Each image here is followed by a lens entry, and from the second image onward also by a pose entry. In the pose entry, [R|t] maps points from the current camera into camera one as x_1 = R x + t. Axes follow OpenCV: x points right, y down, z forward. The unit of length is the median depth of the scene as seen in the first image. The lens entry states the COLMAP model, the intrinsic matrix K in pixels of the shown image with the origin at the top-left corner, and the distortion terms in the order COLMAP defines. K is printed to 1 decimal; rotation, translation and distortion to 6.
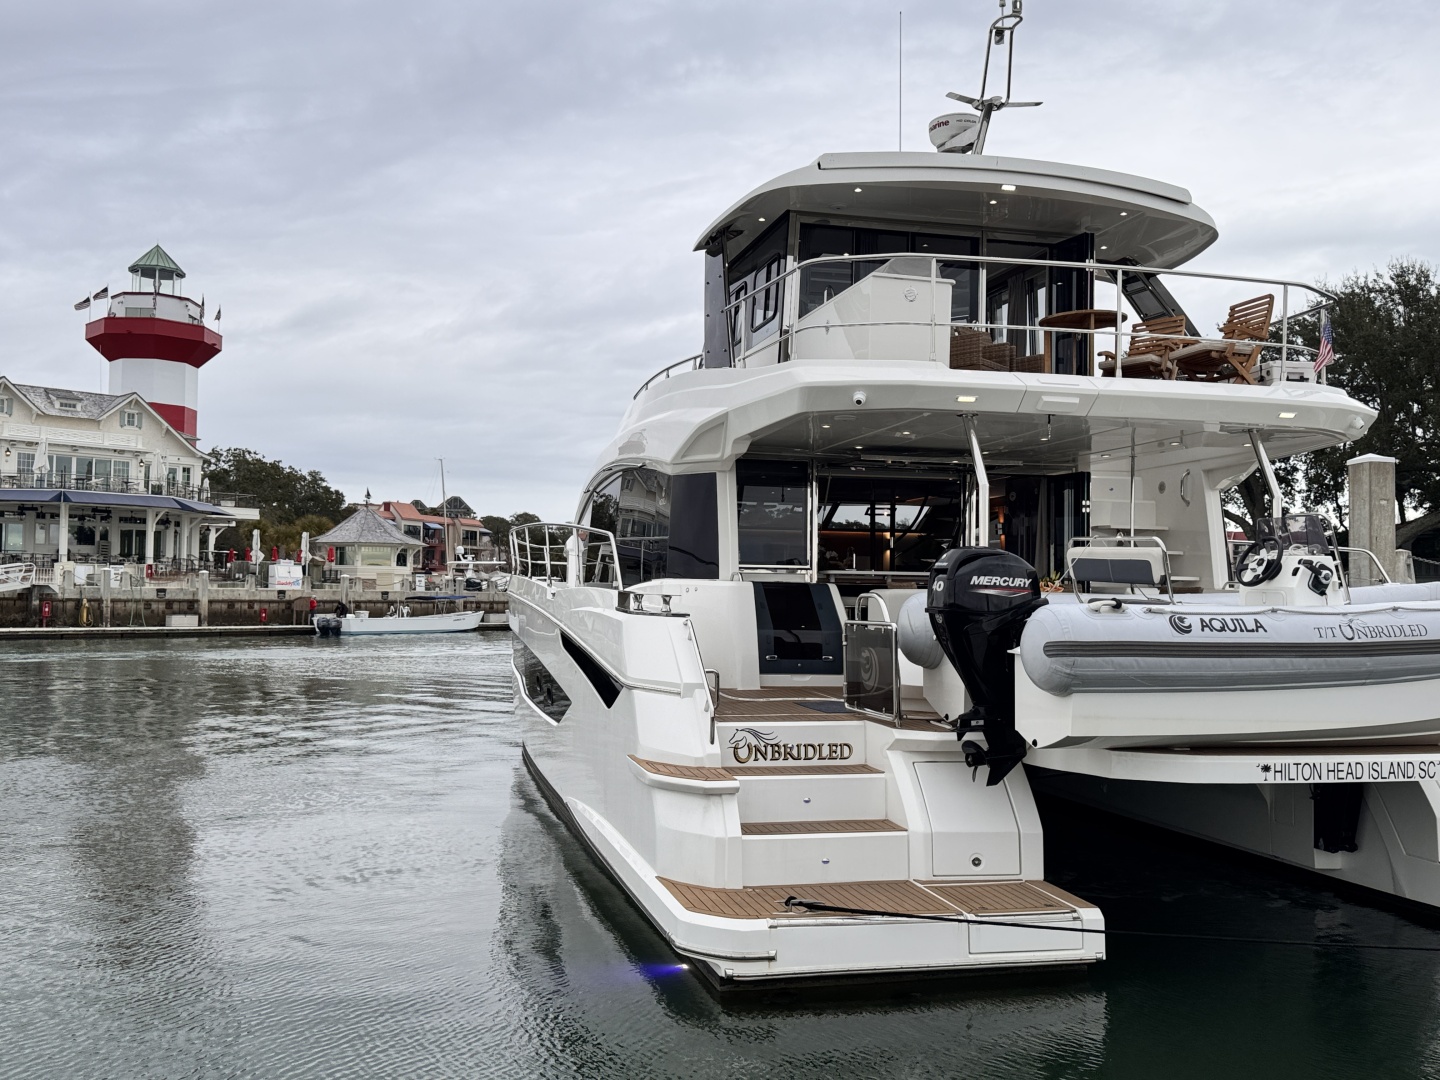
lens RADIAL K [[1279.6, 0, 720.9], [0, 1279.6, 547.7], [0, 0, 1]] dist [0.083338, -0.114345]
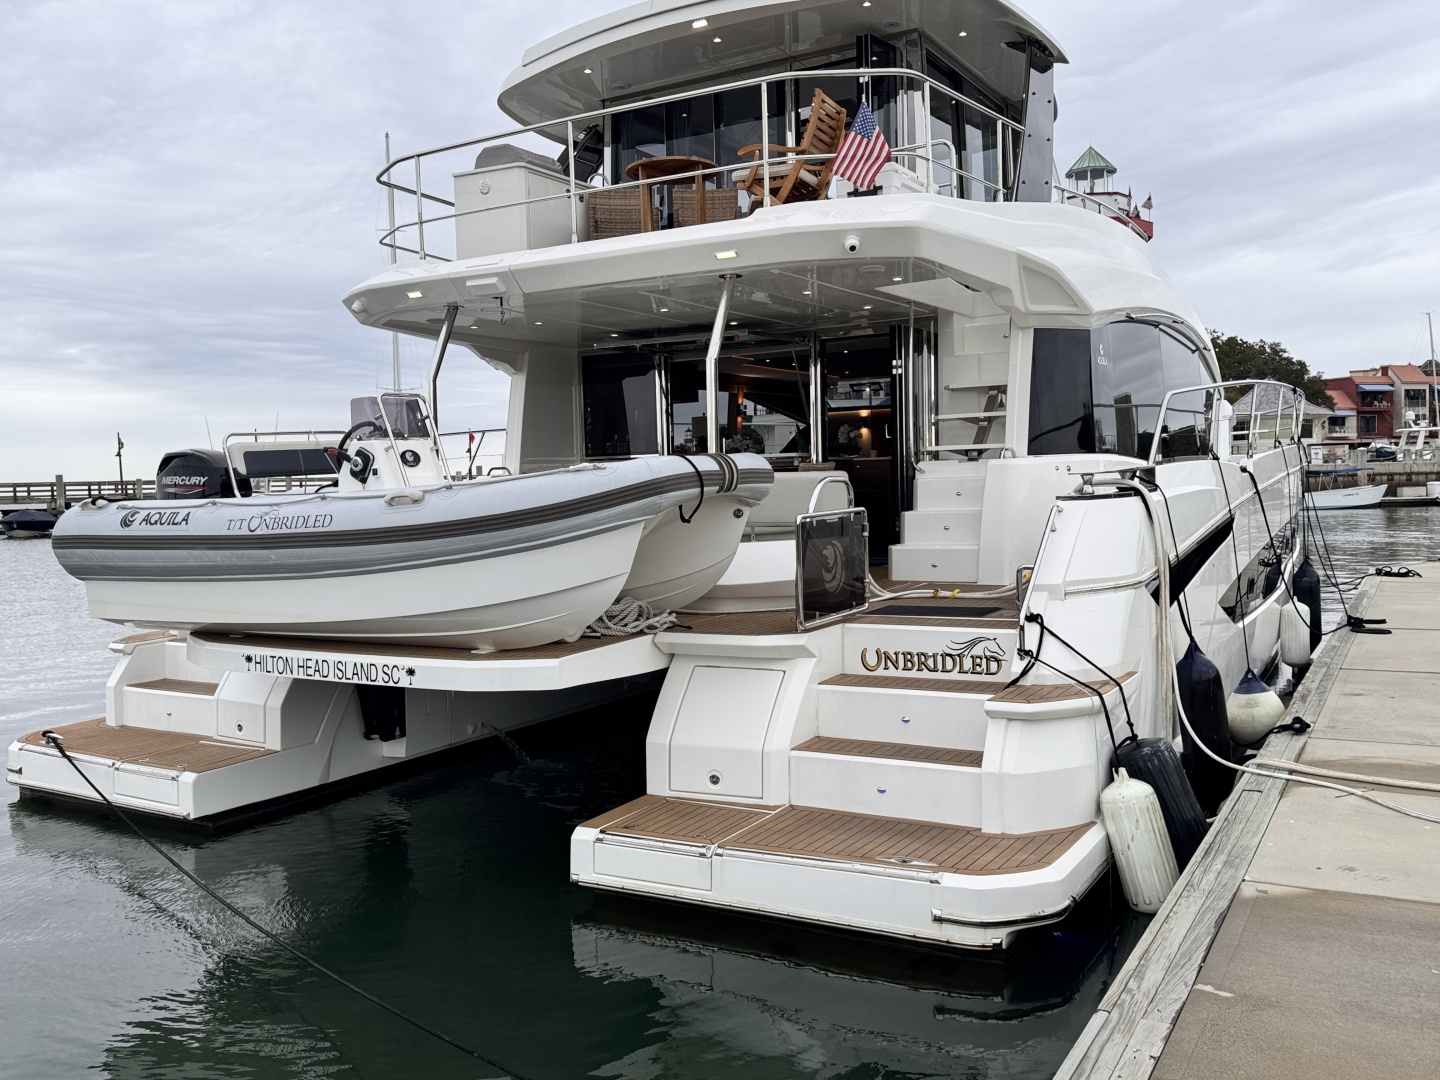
lens RADIAL K [[1254.9, 0, 727.1], [0, 1254.9, 548.5], [0, 0, 1]] dist [0.018541, -0.024016]
pose [[0.705895, 0.007347, -0.708279, 0.929441], [0.061269, 0.995565, 0.071390, 0.025465], [0.705662, -0.093789, 0.702314, 0.393296]]
